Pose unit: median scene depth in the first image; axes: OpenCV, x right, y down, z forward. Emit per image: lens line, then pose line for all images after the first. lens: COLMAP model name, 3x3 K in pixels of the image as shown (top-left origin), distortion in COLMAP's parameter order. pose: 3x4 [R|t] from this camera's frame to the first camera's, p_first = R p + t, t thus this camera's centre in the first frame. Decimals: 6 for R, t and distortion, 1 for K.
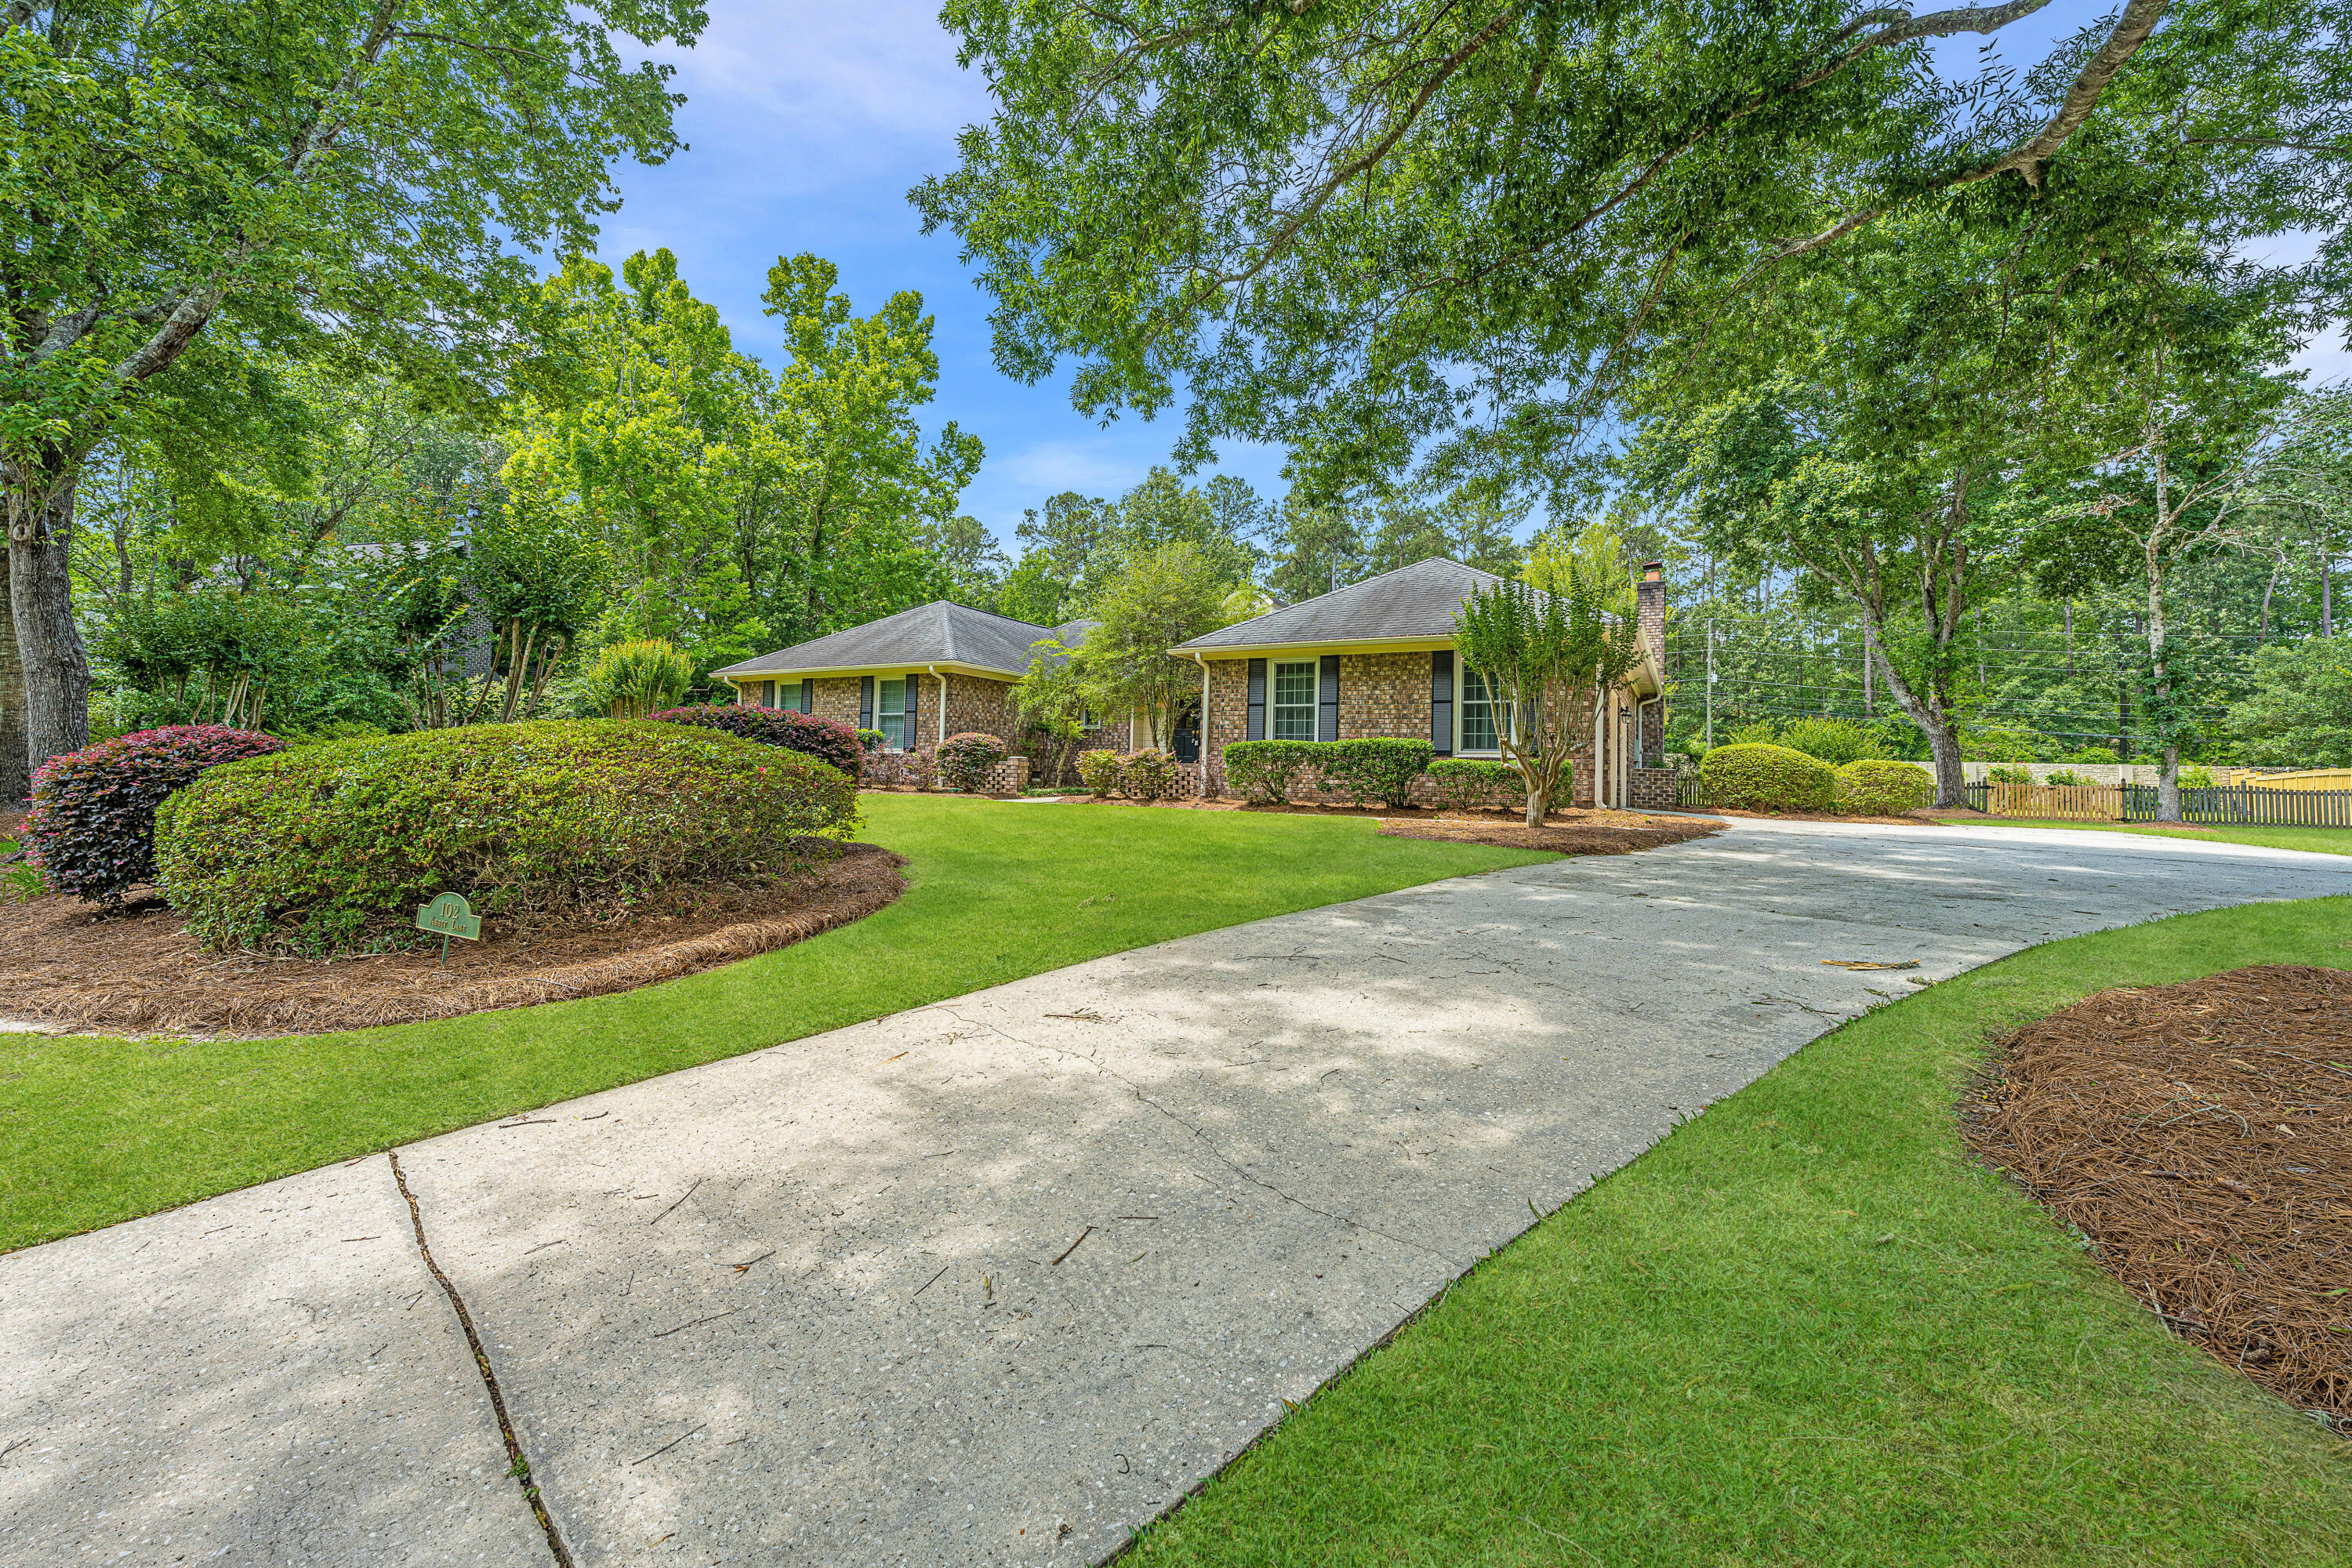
lens RADIAL K [[928.8, 0, 1176.0], [0, 928.8, 784.0], [0, 0, 1]] dist [-0.000758, -0.000042]
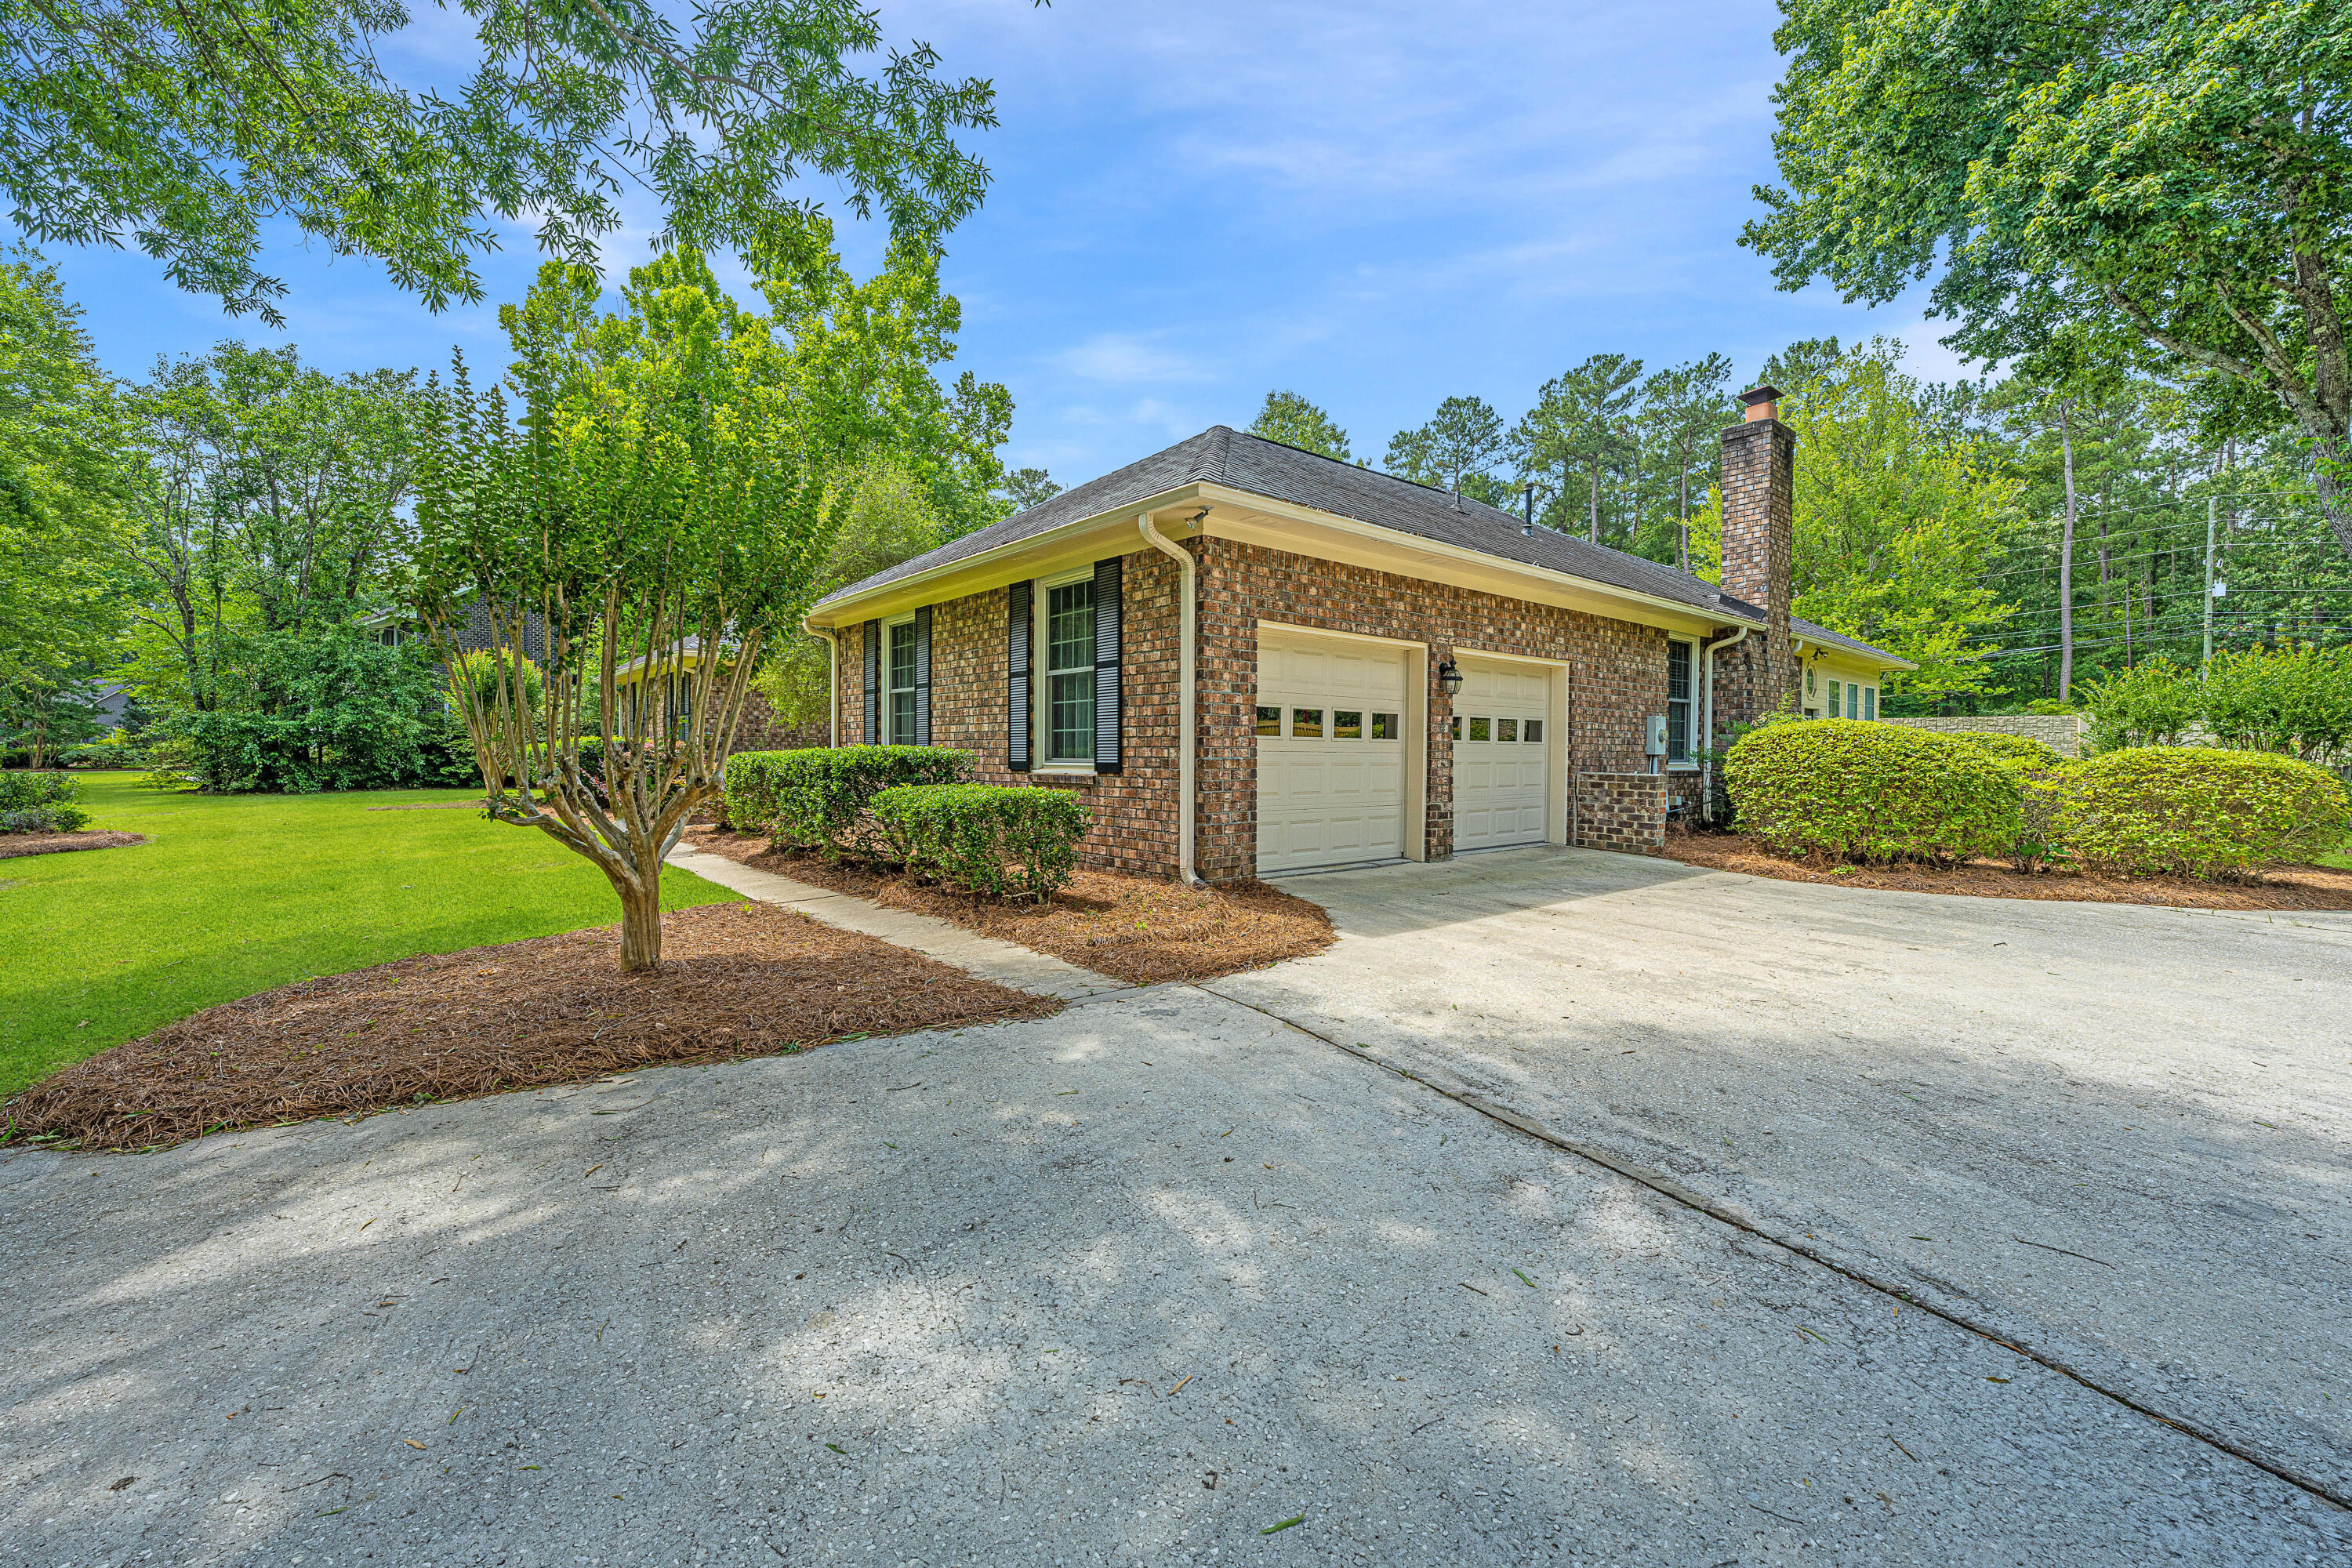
lens RADIAL K [[928.8, 0, 1176.0], [0, 928.8, 784.0], [0, 0, 1]] dist [-0.000758, -0.000042]
pose [[0.929069, -0.012039, -0.369711, 0.454604], [0.022749, 0.999438, 0.024622, -0.027191], [0.369207, -0.031286, 0.928820, 0.406283]]
